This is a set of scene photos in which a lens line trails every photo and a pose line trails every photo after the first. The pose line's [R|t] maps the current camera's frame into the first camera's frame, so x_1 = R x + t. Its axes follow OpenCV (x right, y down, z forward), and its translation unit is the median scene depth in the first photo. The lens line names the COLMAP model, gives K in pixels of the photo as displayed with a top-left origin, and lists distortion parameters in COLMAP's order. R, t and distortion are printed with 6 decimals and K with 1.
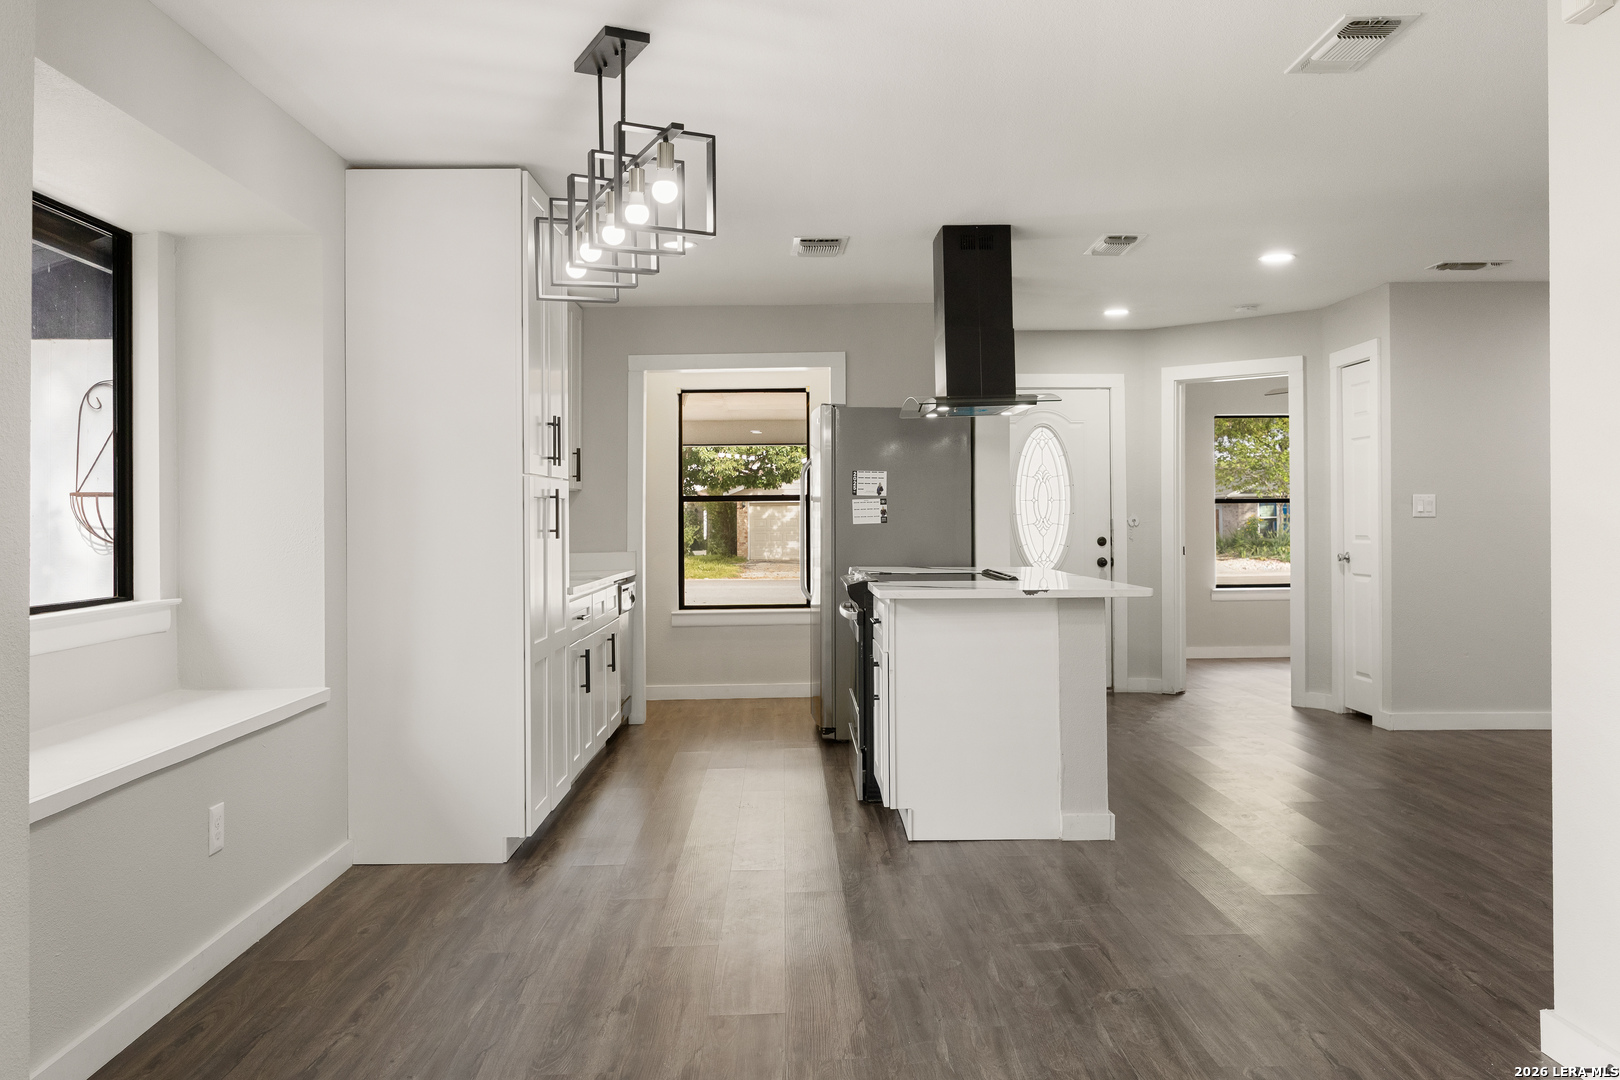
lens RADIAL K [[1260.8, 0, 819.6], [0, 1260.8, 502.9], [0, 0, 1]] dist [0.009044, -0.005379]
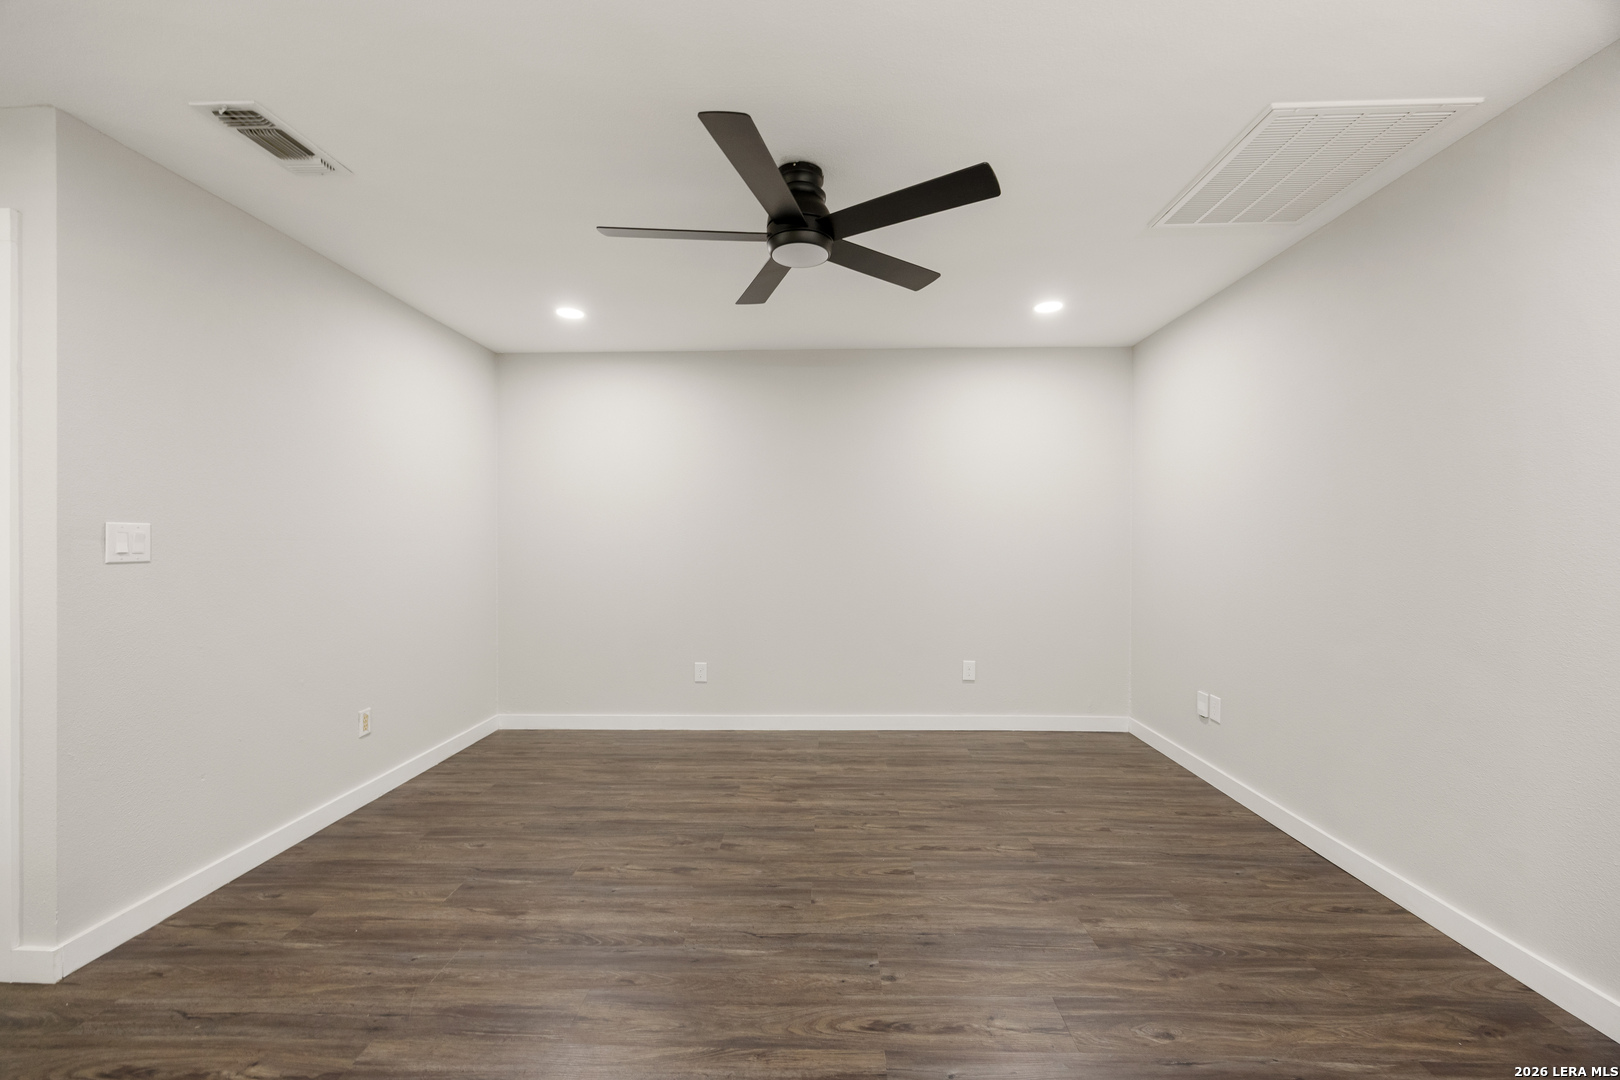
lens RADIAL K [[630.6, 0, 808.3], [0, 630.6, 543.3], [0, 0, 1]] dist [0.002017, -0.001714]
pose [[0.056753, -0.003159, 0.998383, 0.222603], [-0.011102, 0.999931, 0.003795, -0.001837], [-0.998327, -0.011299, 0.056714, 0.707461]]
